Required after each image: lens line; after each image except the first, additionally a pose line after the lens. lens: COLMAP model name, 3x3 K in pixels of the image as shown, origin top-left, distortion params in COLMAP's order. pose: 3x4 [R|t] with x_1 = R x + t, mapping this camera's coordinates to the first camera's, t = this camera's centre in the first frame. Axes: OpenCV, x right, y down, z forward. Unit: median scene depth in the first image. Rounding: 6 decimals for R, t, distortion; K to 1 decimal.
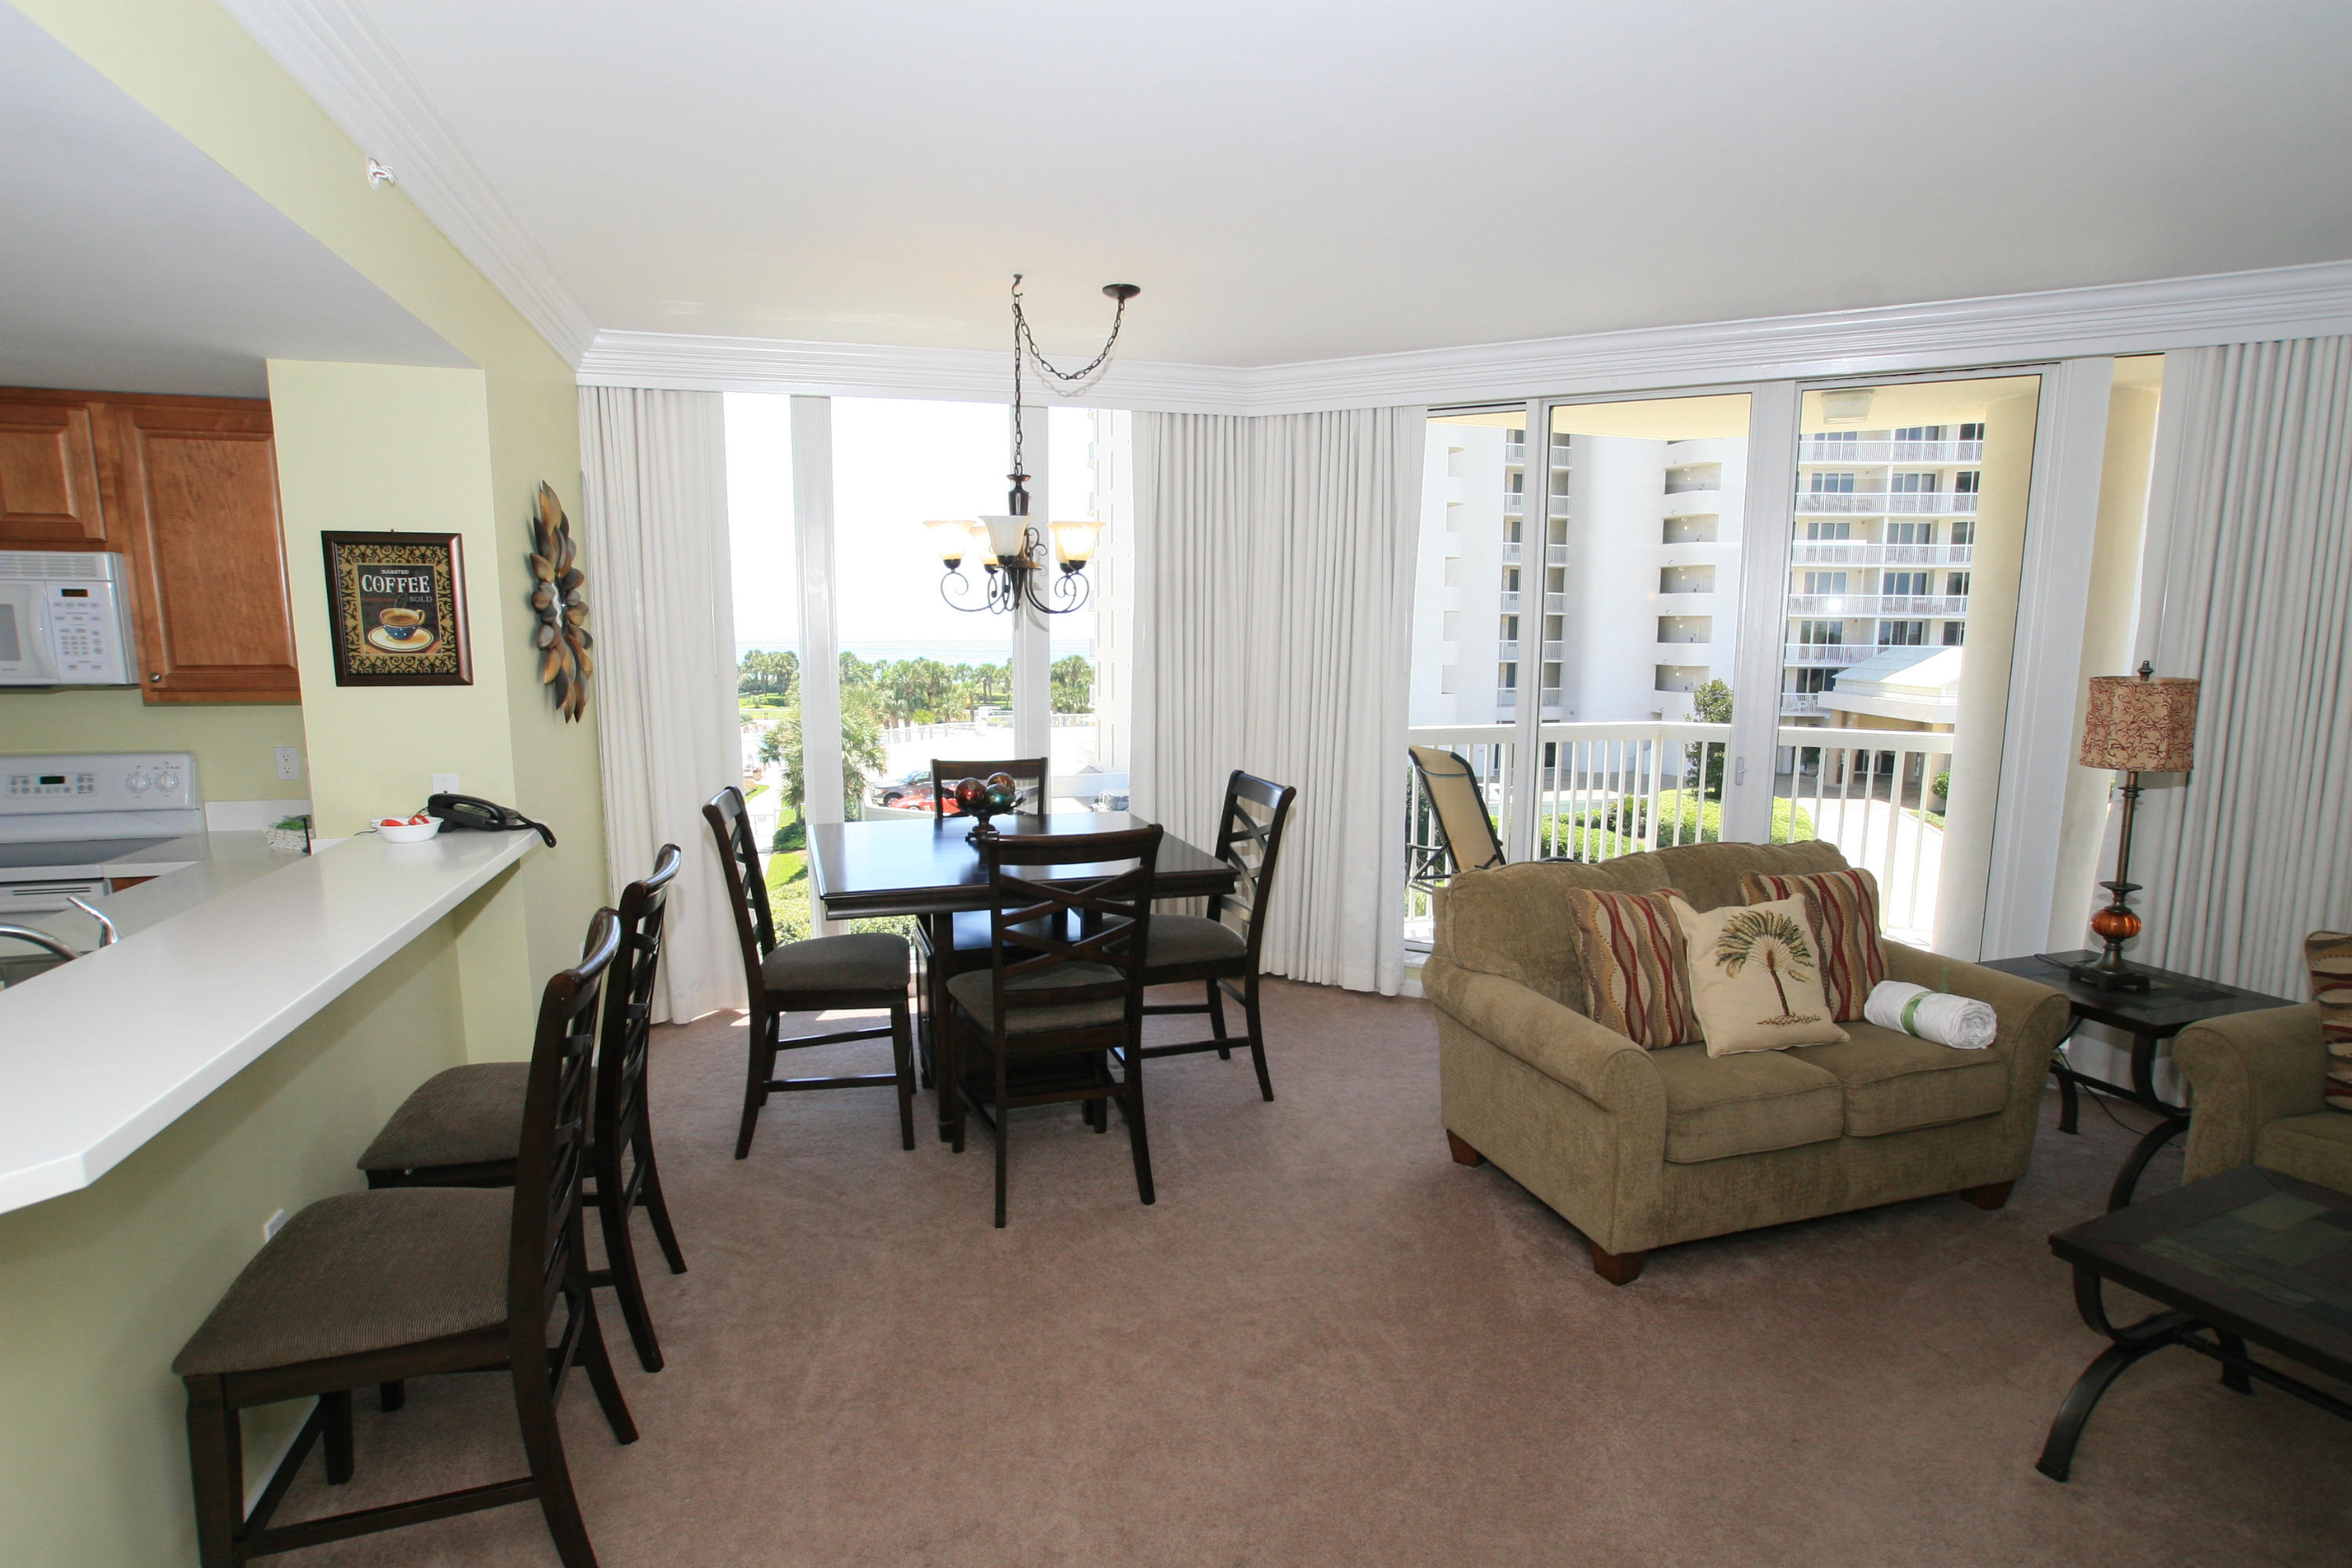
lens RADIAL K [[1221.6, 0, 1181.8], [0, 1221.6, 829.8], [0, 0, 1]] dist [-0.074294, 0.037594]
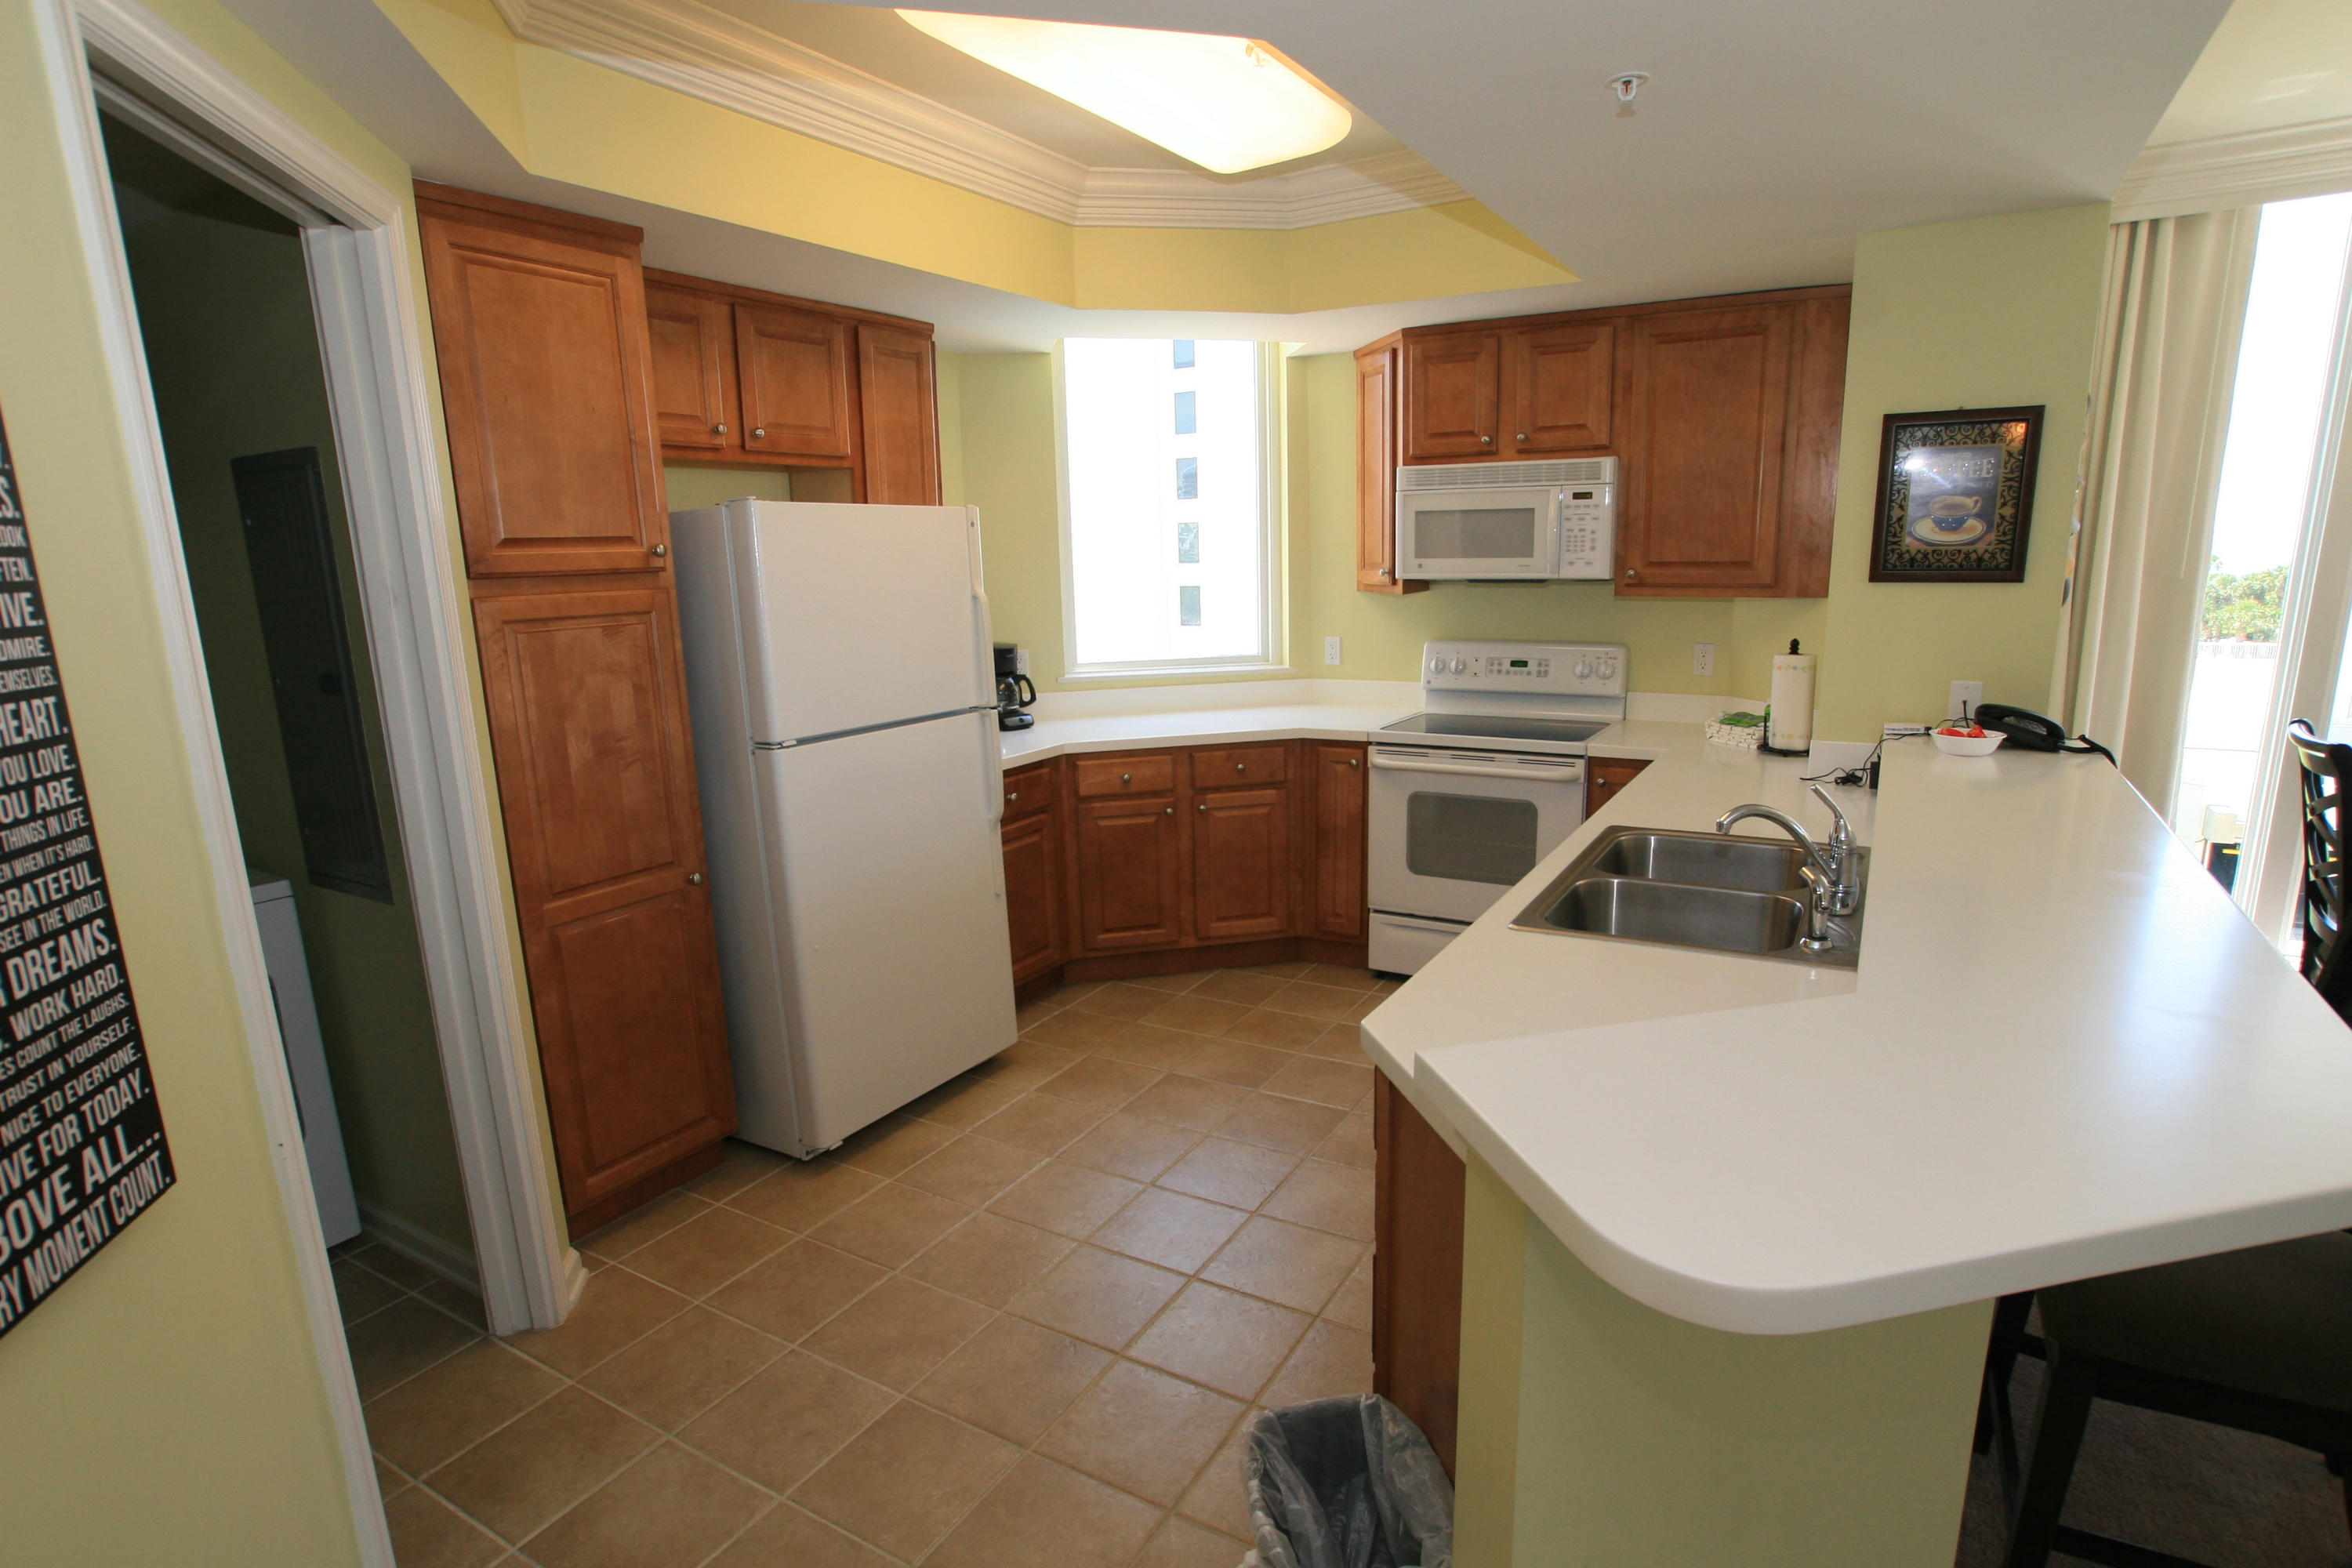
lens RADIAL K [[1221.6, 0, 1181.8], [0, 1221.6, 829.8], [0, 0, 1]] dist [-0.074294, 0.037594]
pose [[0.665472, 0.143978, -0.732405, -0.143025], [-0.089491, 0.989532, 0.113213, 0.006503], [0.741039, -0.009797, 0.671390, -0.018717]]
